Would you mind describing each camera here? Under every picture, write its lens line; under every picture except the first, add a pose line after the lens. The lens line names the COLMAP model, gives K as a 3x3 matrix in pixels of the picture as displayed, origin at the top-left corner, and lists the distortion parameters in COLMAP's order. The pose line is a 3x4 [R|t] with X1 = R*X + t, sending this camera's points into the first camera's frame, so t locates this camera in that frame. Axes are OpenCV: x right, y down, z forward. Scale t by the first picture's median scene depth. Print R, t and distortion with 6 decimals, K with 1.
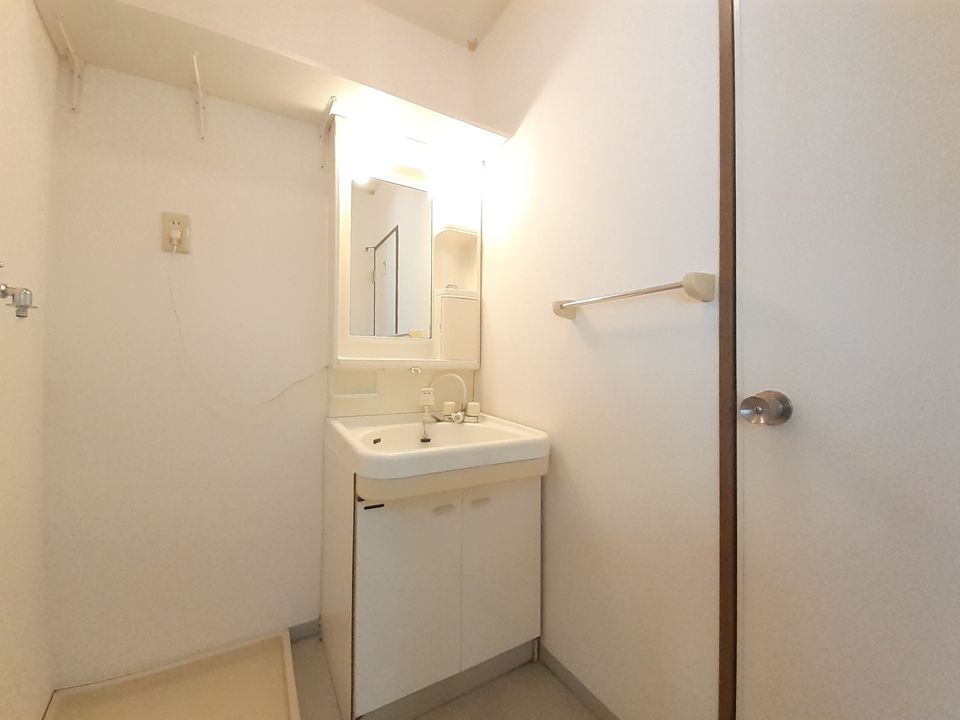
lens RADIAL K [[380.6, 0, 479.0], [0, 380.6, 361.3], [0, 0, 1]] dist [0.028231, -0.020060]
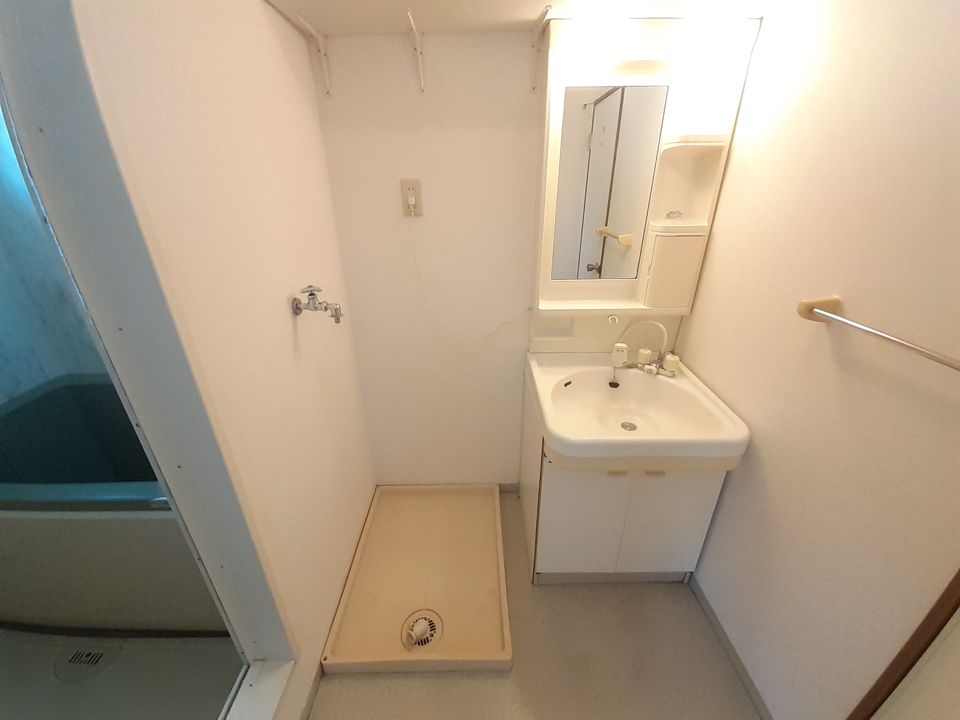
lens RADIAL K [[380.6, 0, 479.0], [0, 380.6, 361.3], [0, 0, 1]] dist [0.028231, -0.020060]
pose [[0.866382, 0.193792, -0.460246, 0.009755], [0.019278, 0.907967, 0.418598, -0.317154], [0.499009, -0.371538, 0.782911, 0.016153]]
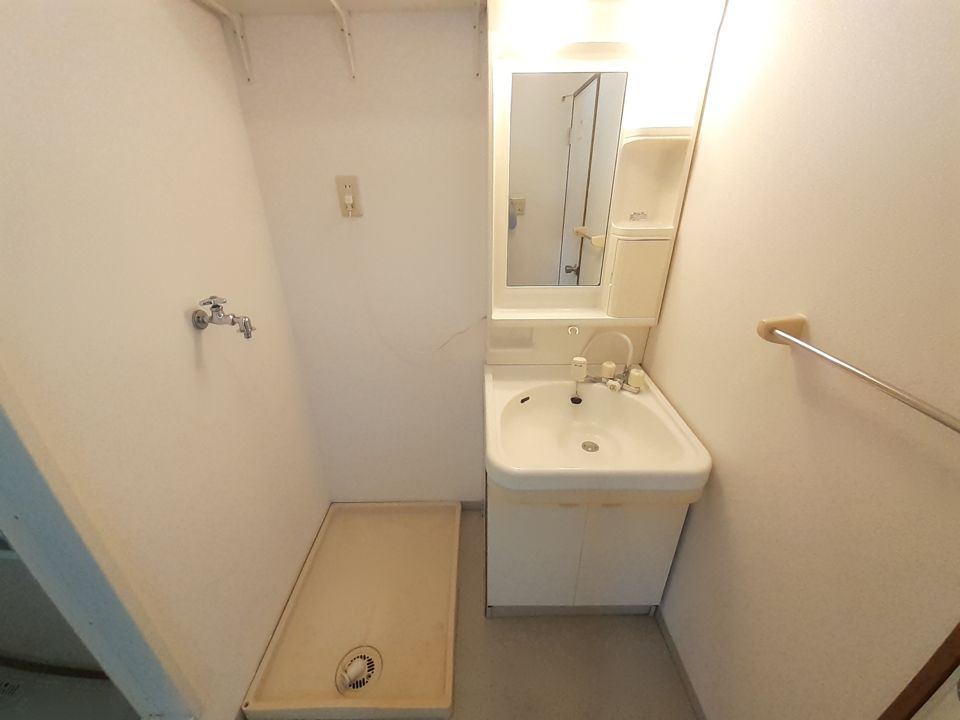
lens RADIAL K [[380.6, 0, 479.0], [0, 380.6, 361.3], [0, 0, 1]] dist [0.028231, -0.020060]
pose [[0.865264, 0.200817, -0.459338, 0.075649], [0.016805, 0.904129, 0.426929, -0.318823], [0.501035, -0.377125, 0.778935, 0.169055]]
